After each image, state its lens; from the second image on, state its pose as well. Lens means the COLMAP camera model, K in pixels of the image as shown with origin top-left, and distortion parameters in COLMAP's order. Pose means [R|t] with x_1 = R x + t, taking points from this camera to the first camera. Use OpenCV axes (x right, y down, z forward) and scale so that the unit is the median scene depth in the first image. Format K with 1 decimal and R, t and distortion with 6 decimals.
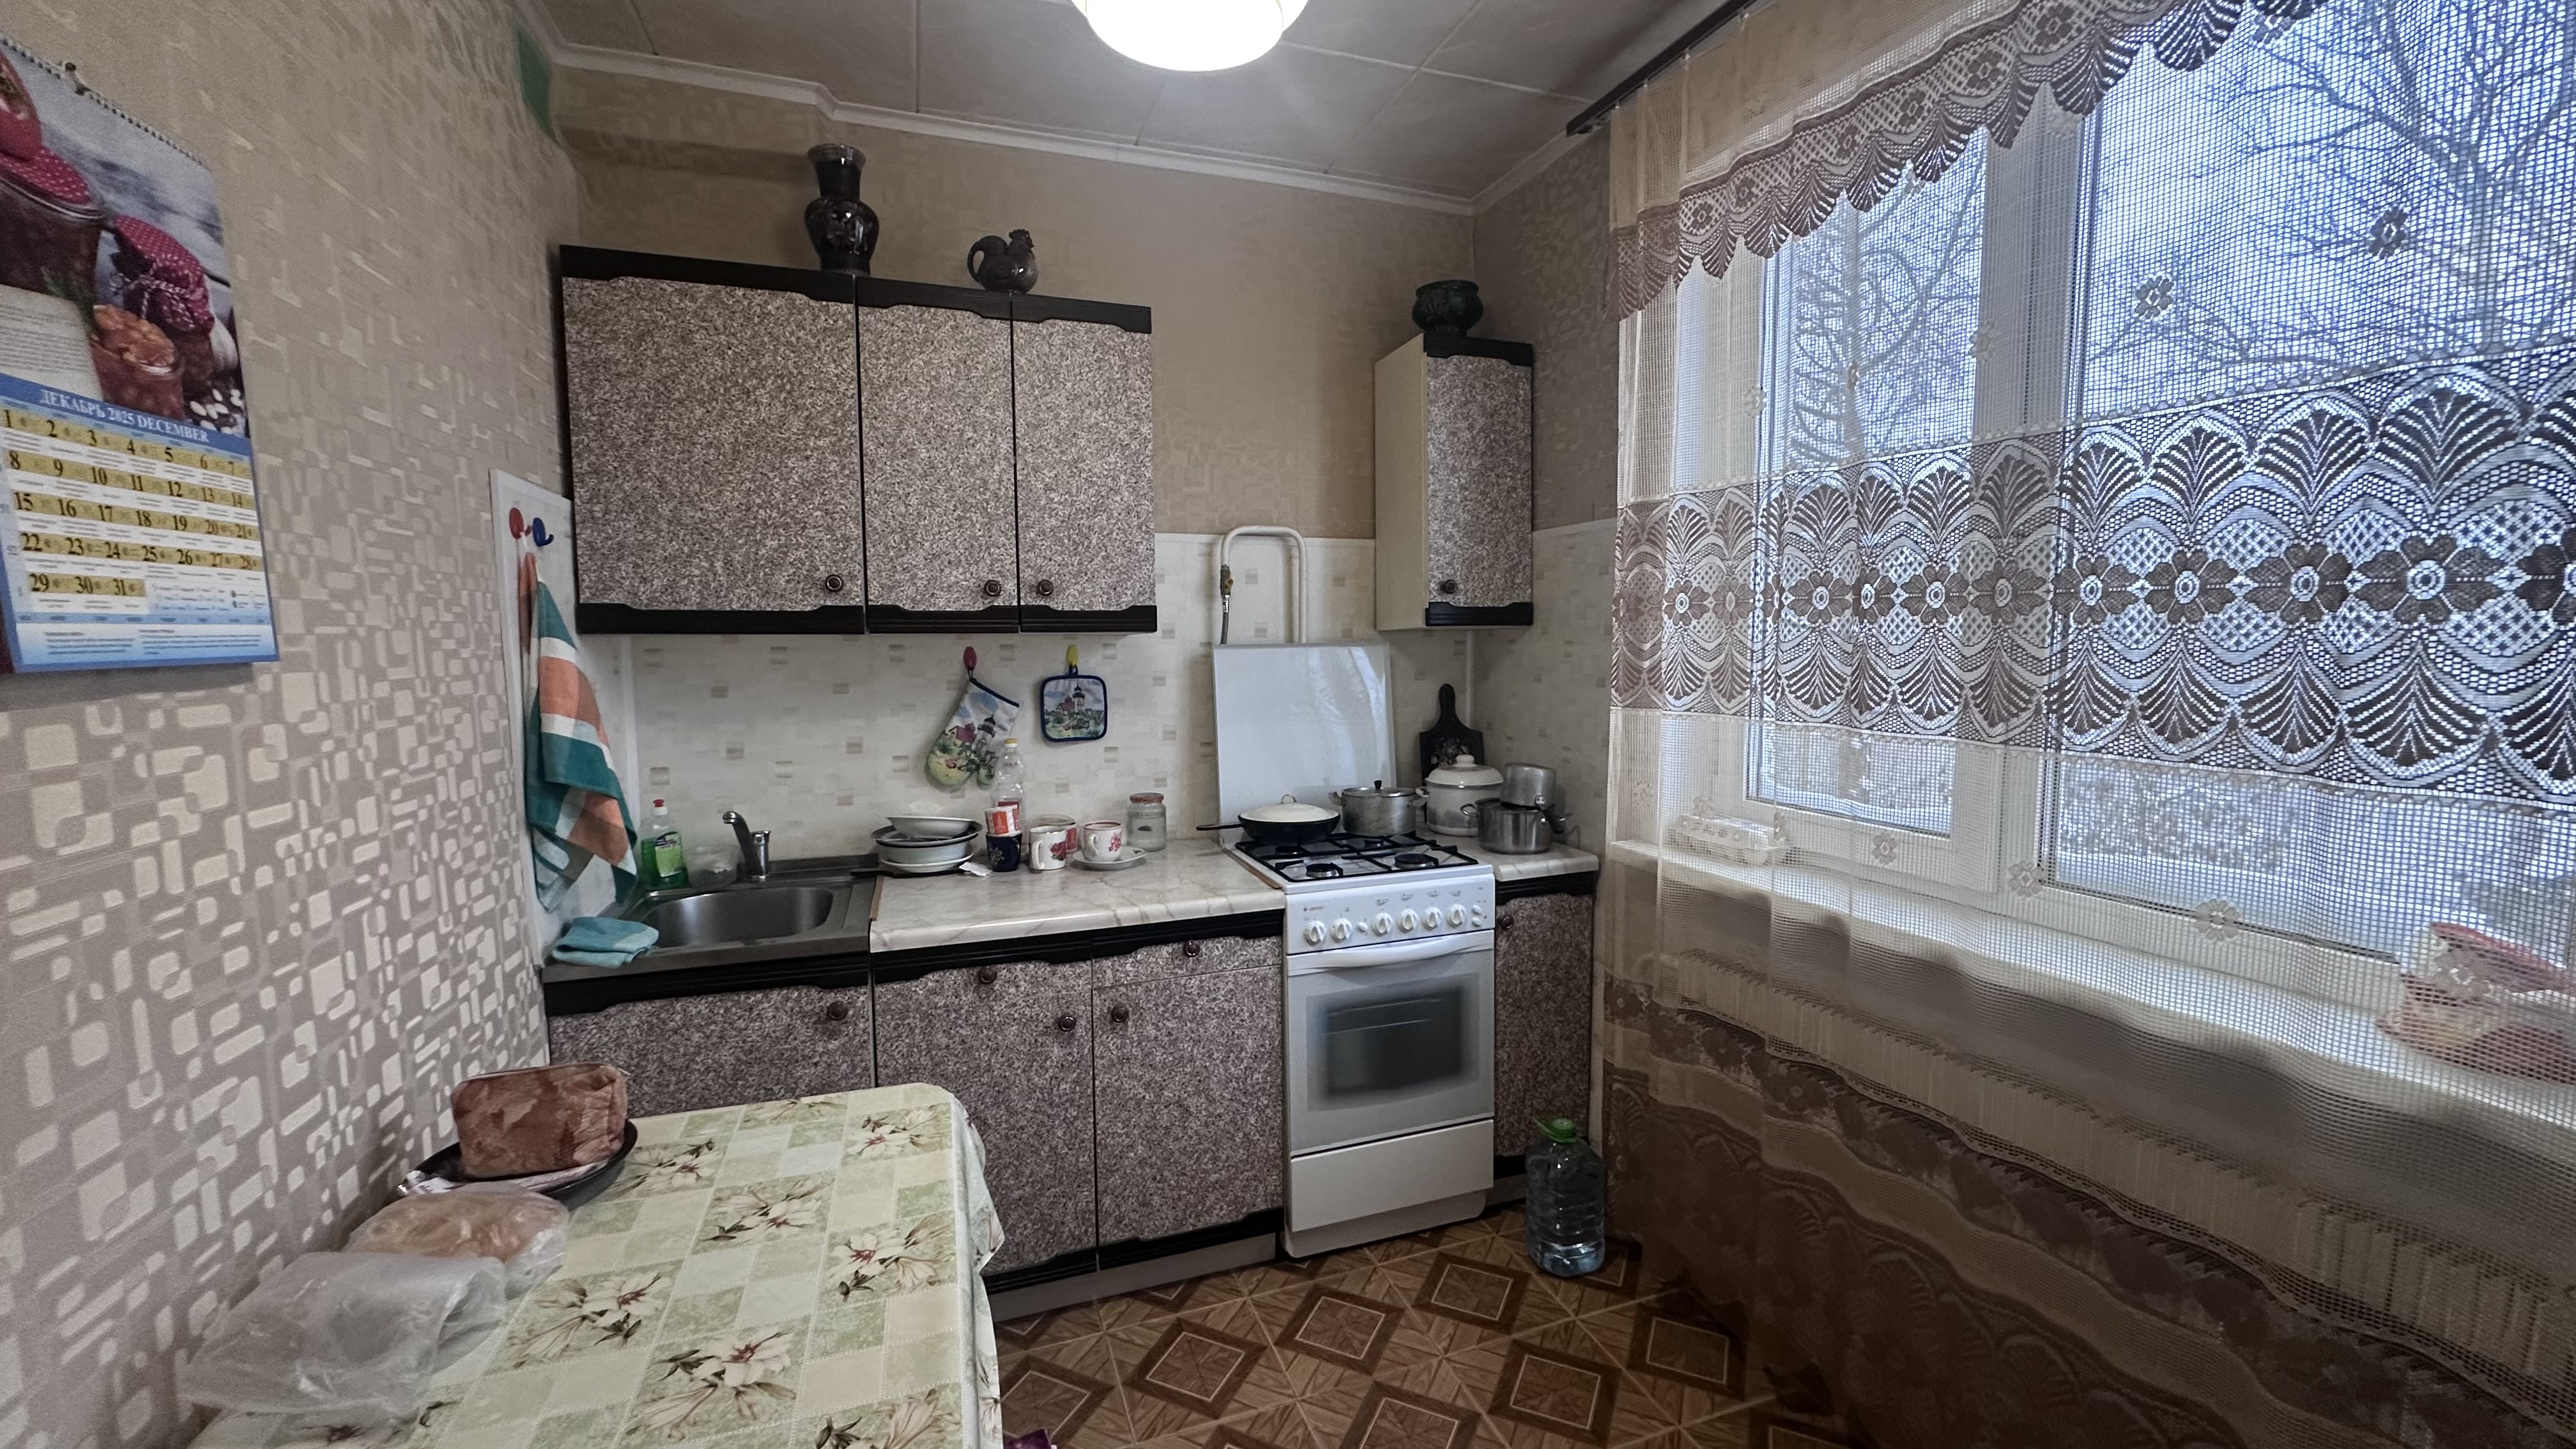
lens RADIAL K [[1027.4, 0, 1285.5], [0, 1027.4, 723.3], [0, 0, 1]] dist [-0.001747, 0.000595]
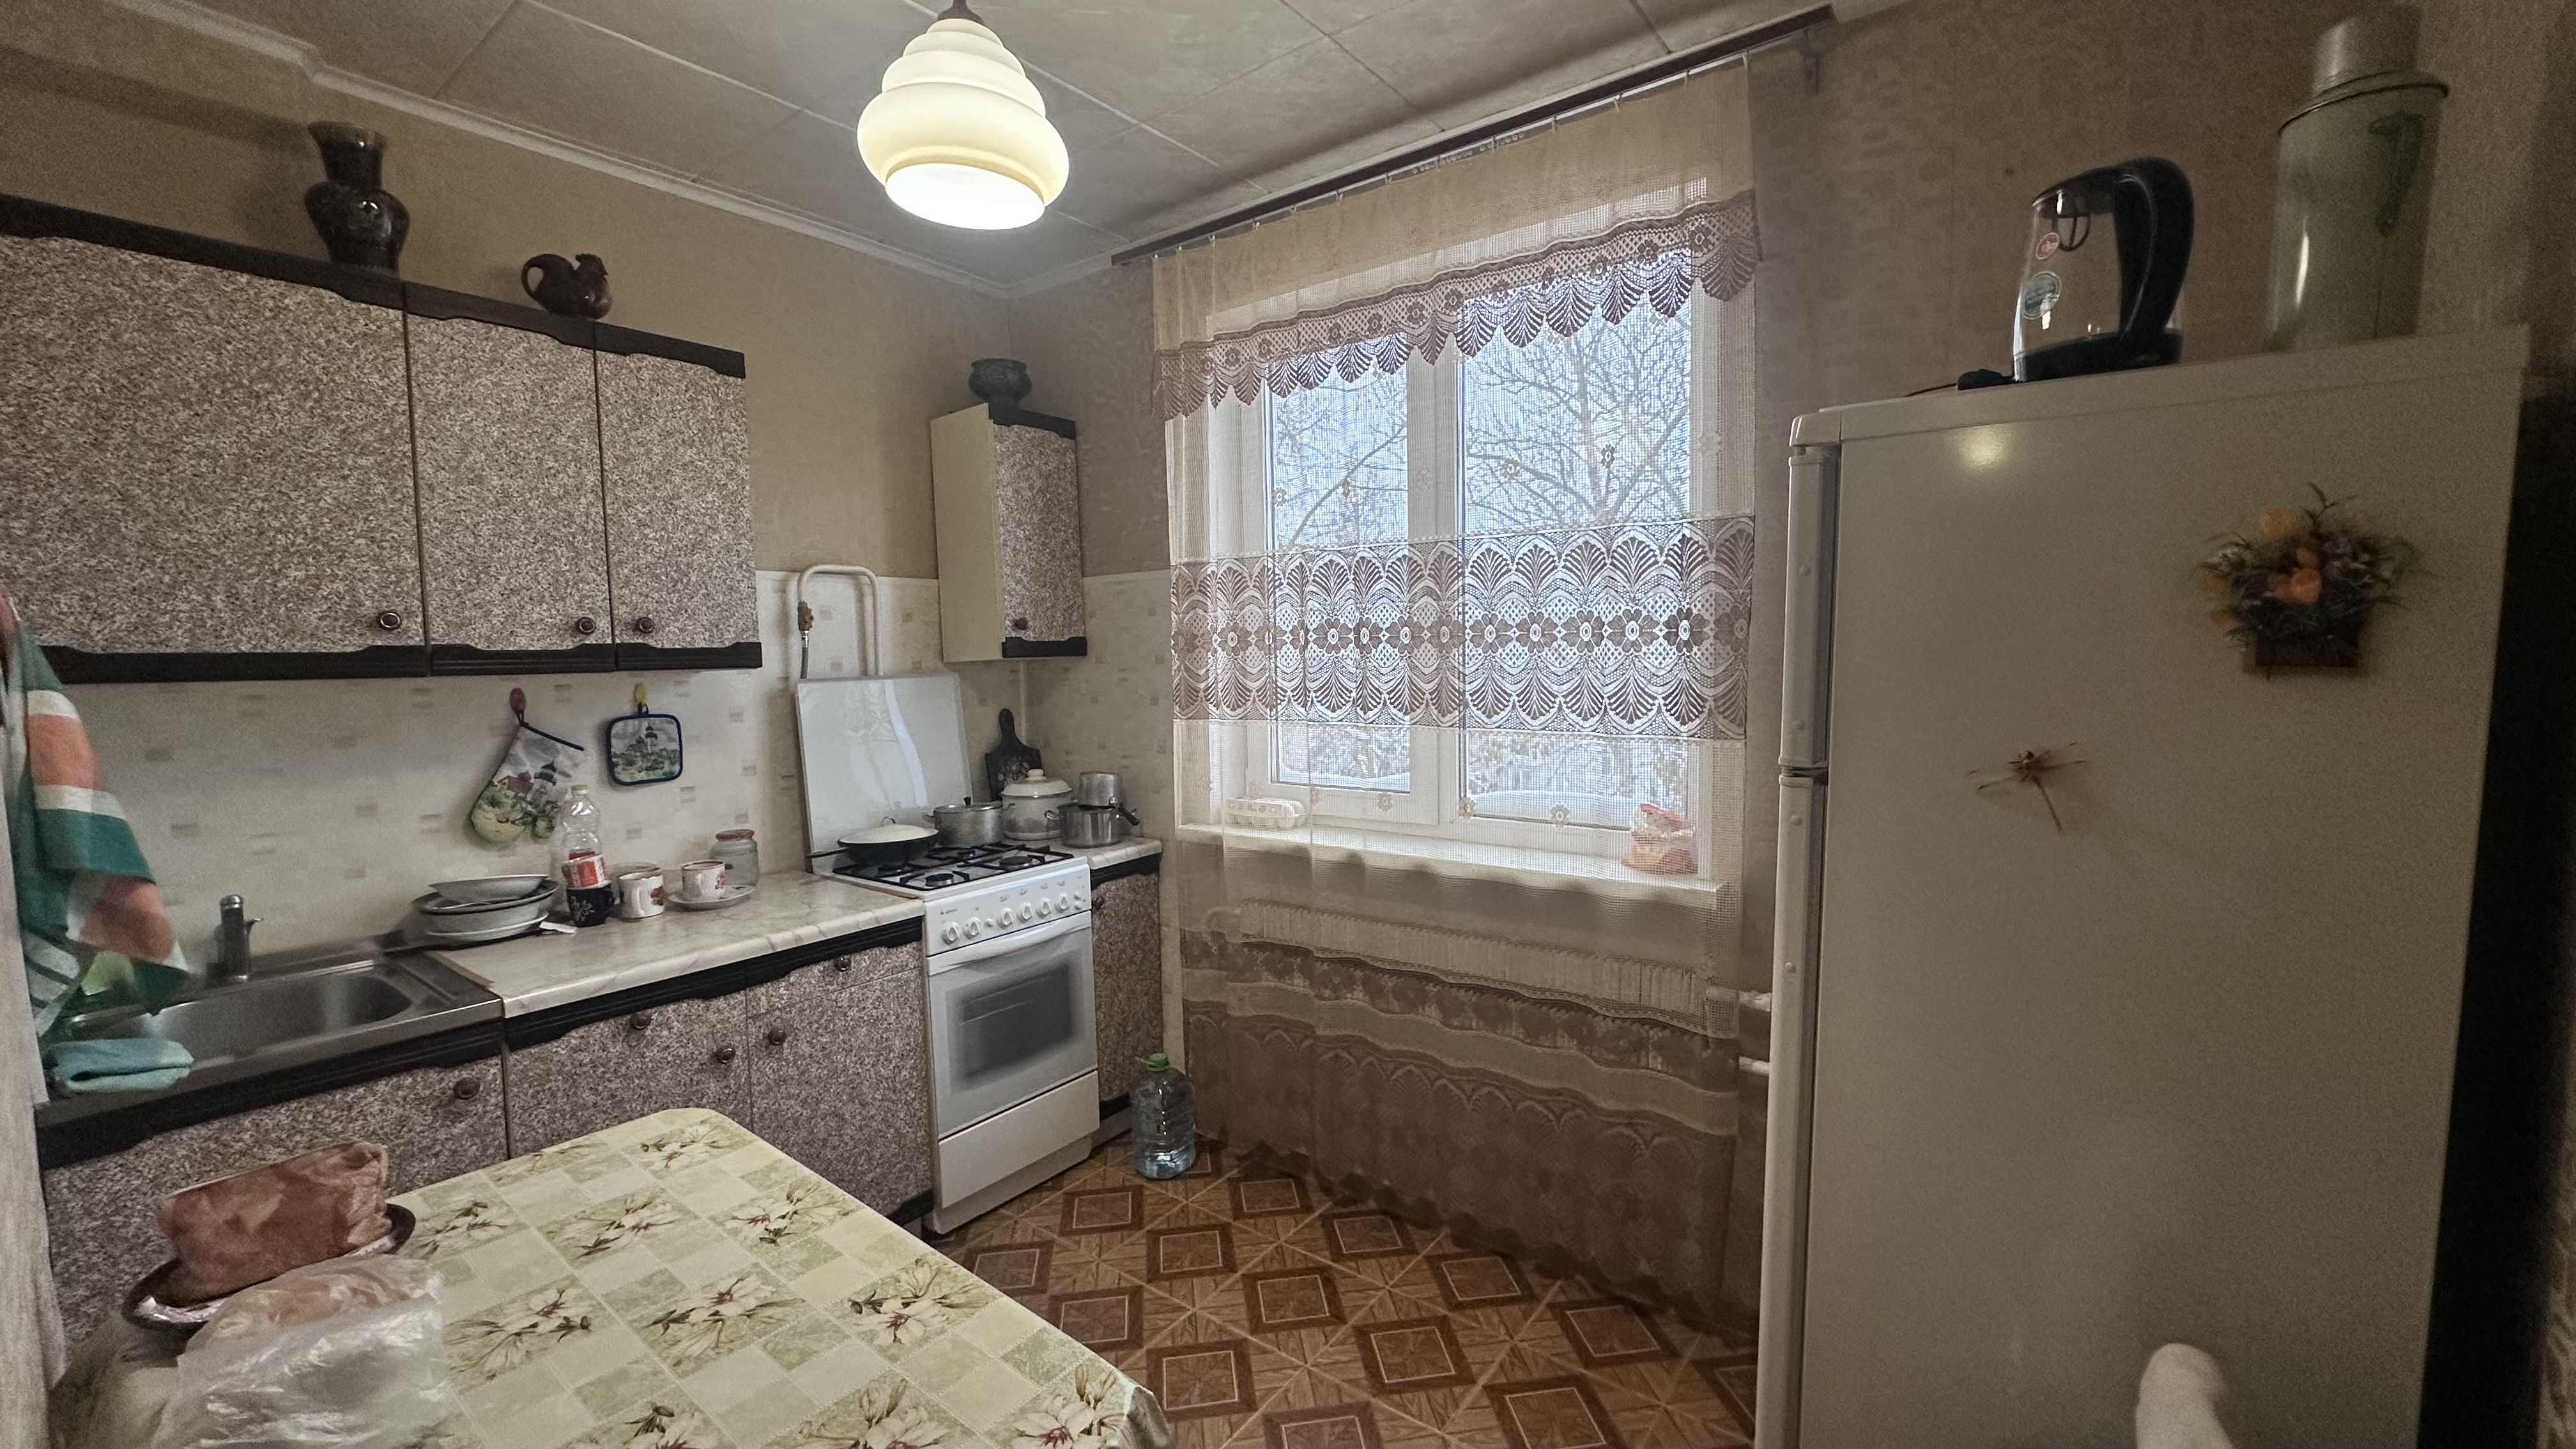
lens RADIAL K [[1027.4, 0, 1288.3], [0, 1027.4, 724.8], [0, 0, 1]] dist [-0.001747, 0.000595]
pose [[0.841009, -0.049542, 0.538748, -0.274593], [0.062175, 0.998051, -0.005279, 0.006286], [-0.537437, 0.037937, 0.842450, -0.162983]]
